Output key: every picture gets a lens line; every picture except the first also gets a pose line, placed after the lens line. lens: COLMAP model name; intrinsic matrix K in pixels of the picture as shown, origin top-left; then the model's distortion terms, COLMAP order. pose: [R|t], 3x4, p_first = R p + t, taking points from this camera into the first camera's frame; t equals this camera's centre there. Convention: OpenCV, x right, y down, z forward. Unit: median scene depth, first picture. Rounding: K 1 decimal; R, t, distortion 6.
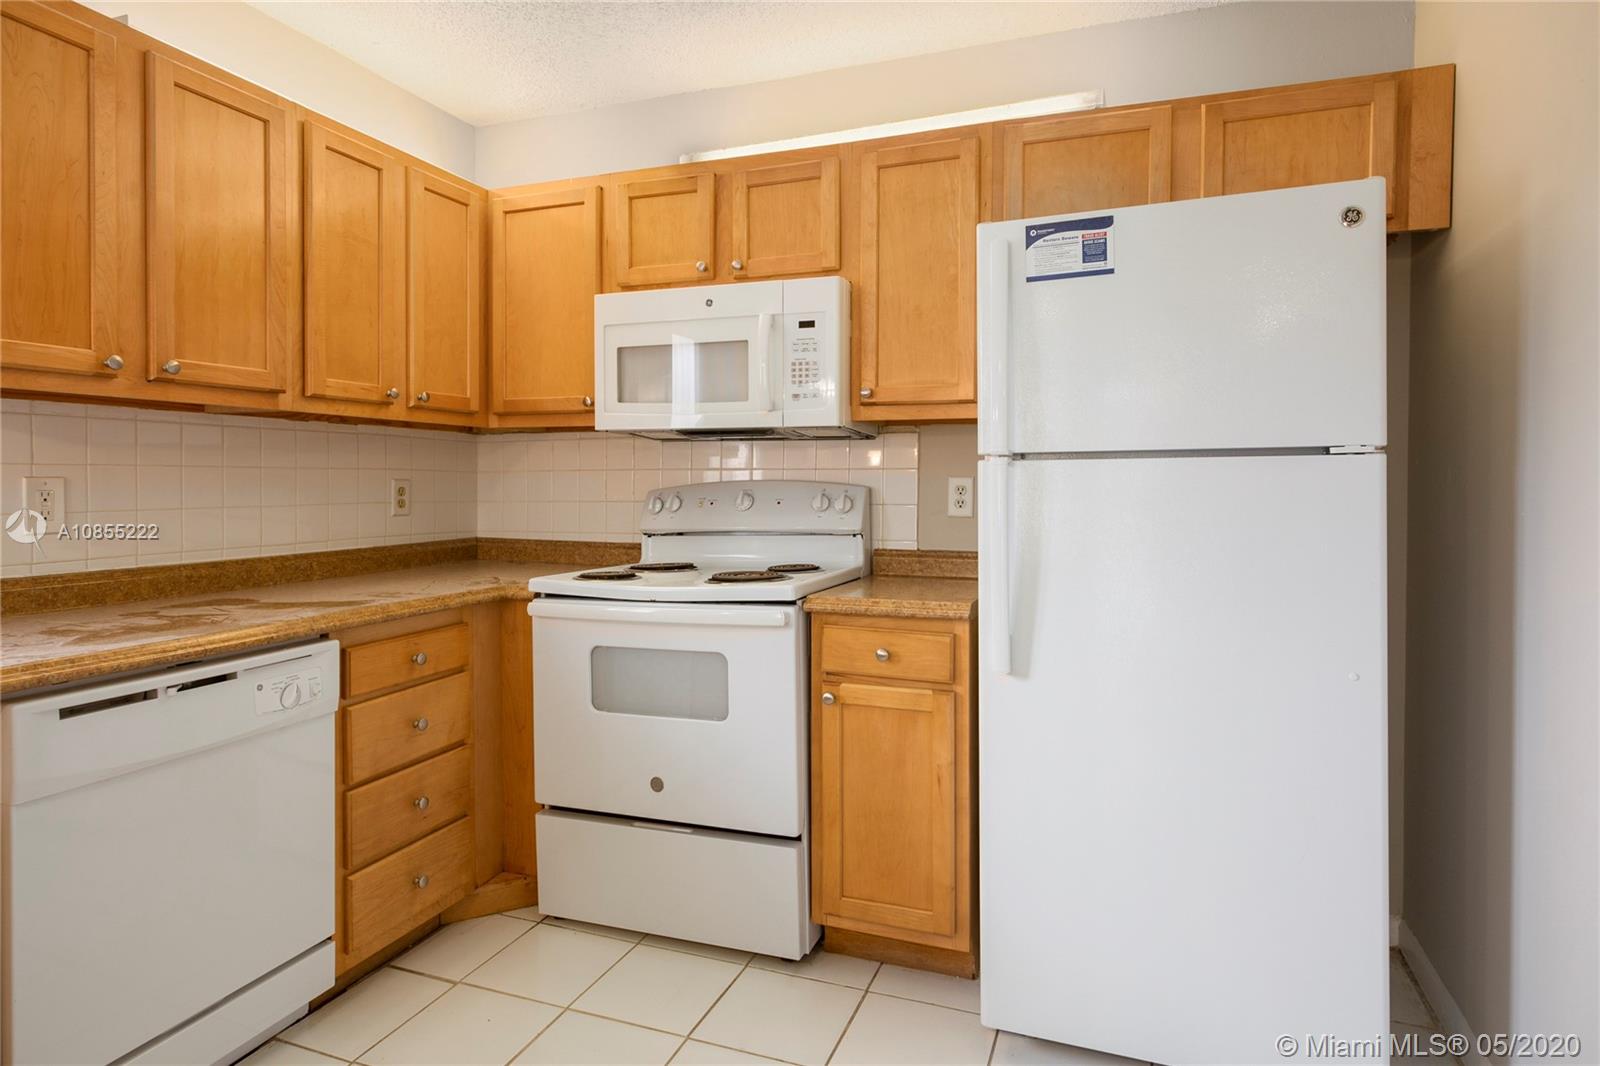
lens RADIAL K [[907.6, 0, 789.6], [0, 907.6, 495.3], [0, 0, 1]] dist [0.005046, -0.000297]
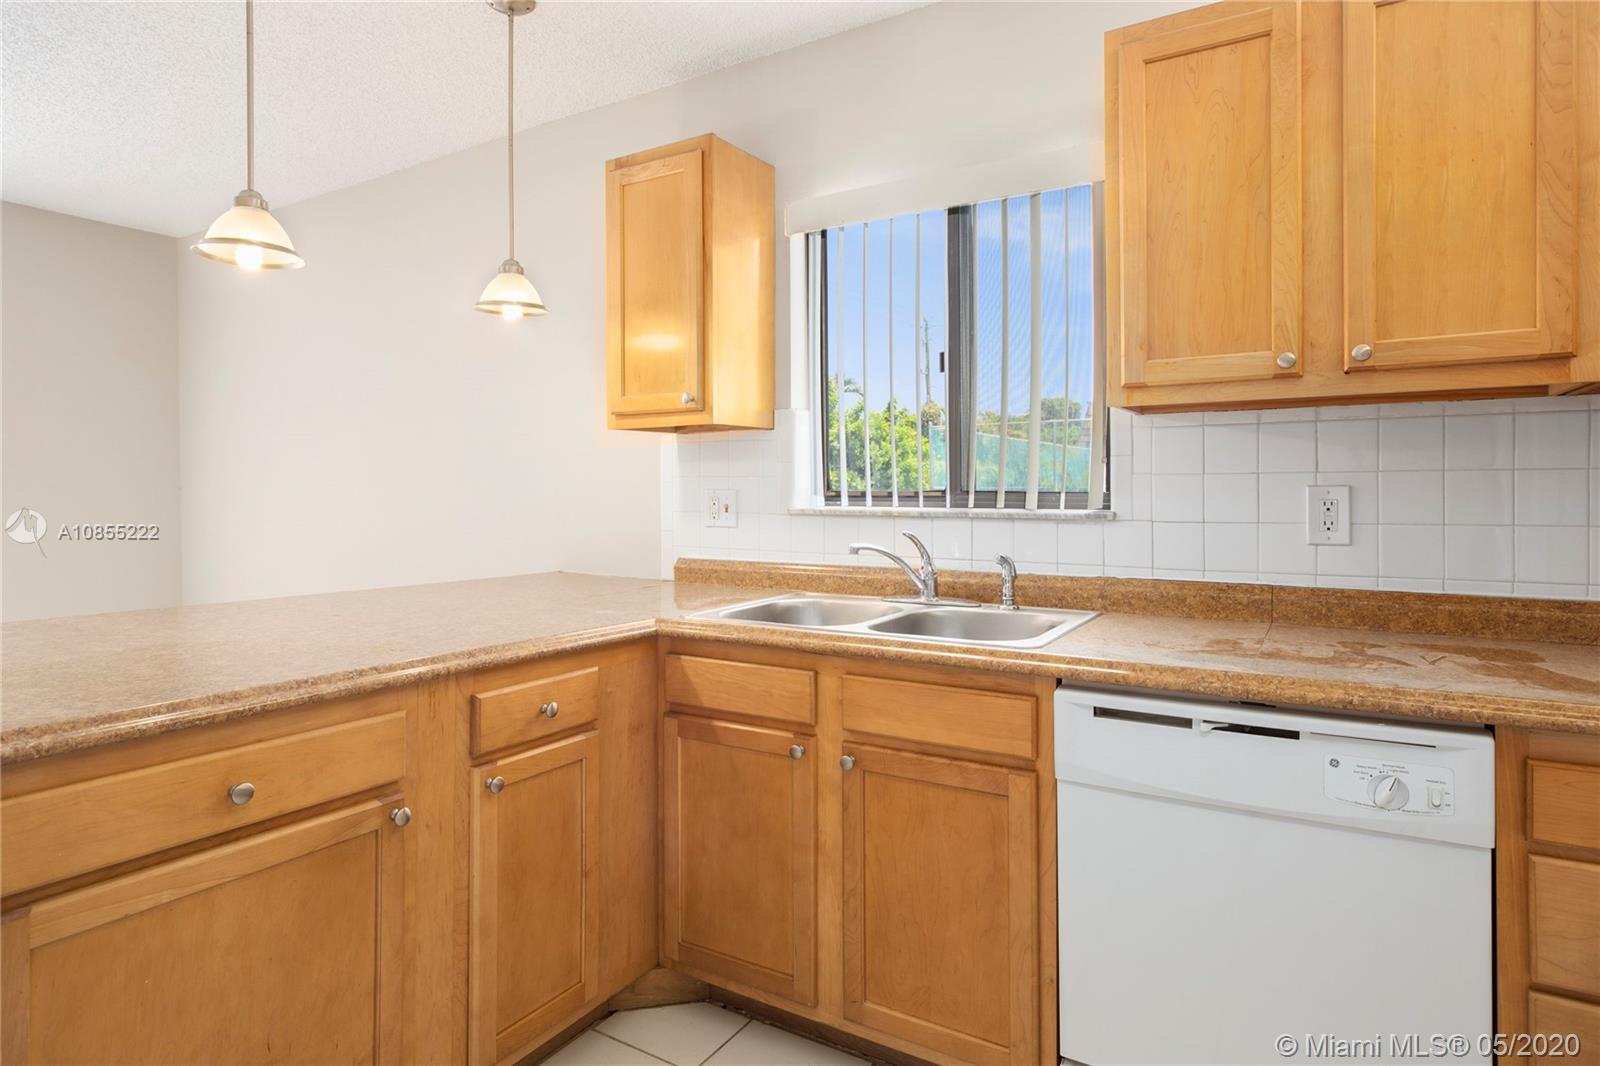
lens RADIAL K [[907.6, 0, 795.5], [0, 907.6, 483.4], [0, 0, 1]] dist [0.005046, -0.000297]
pose [[-0.188819, -0.005335, -0.981997, 0.227103], [-0.010805, 0.999936, -0.003354, -0.012994], [0.981952, 0.009977, -0.188865, 0.639510]]
